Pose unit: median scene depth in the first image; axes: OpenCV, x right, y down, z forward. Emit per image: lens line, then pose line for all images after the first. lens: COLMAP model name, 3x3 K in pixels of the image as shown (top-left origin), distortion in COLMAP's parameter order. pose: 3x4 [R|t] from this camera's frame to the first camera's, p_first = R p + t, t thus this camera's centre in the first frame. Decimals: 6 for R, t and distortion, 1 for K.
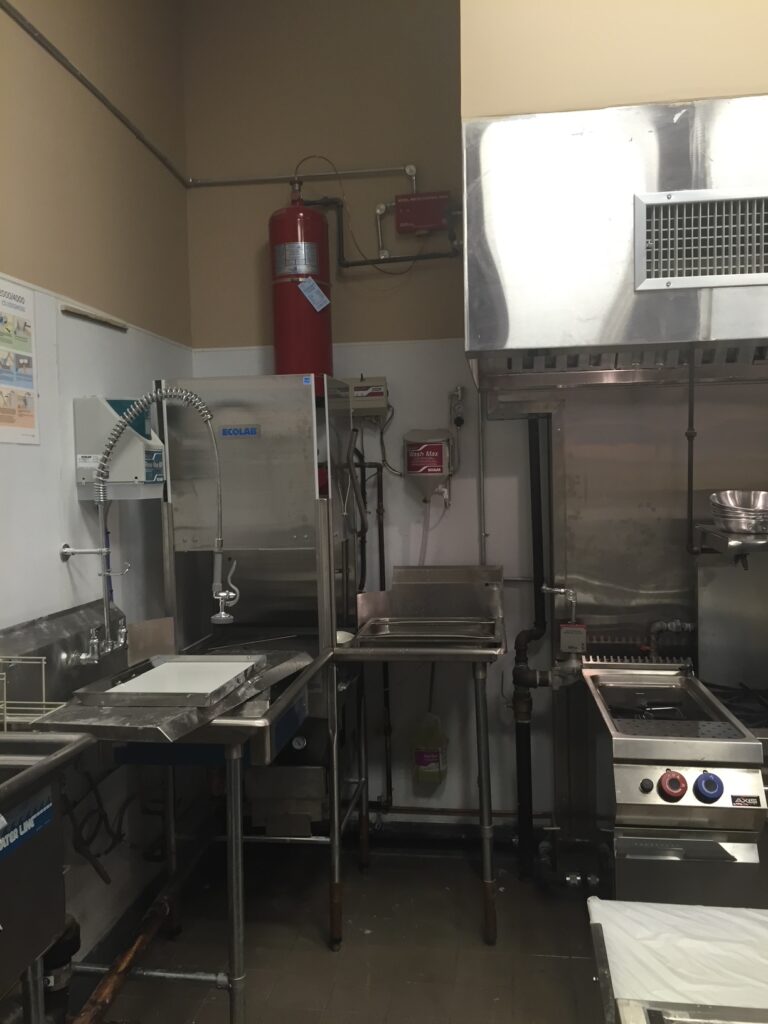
lens RADIAL K [[871.0, 0, 384.0], [0, 871.0, 512.0], [0, 0, 1]] dist [0.005579, -0.010456]
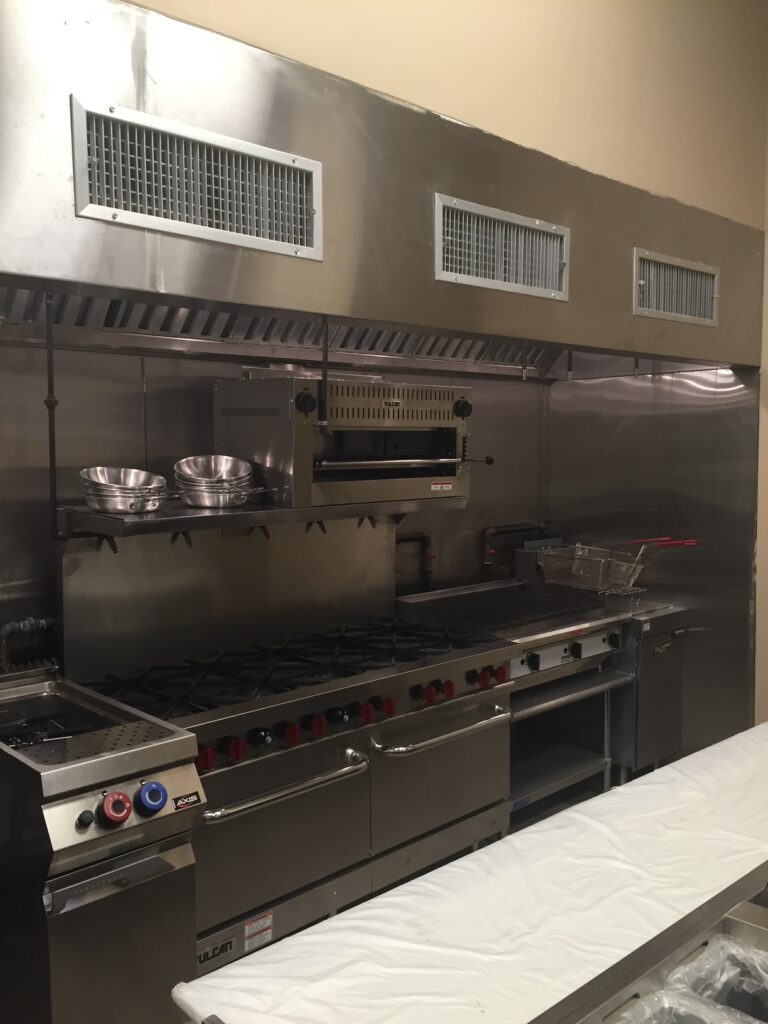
lens RADIAL K [[871.0, 0, 384.0], [0, 871.0, 512.0], [0, 0, 1]] dist [0.005579, -0.010456]
pose [[0.630364, -0.045919, 0.774940, -0.141340], [0.030217, 0.998944, 0.034613, -0.000293], [-0.775711, 0.001597, 0.631086, 0.229813]]
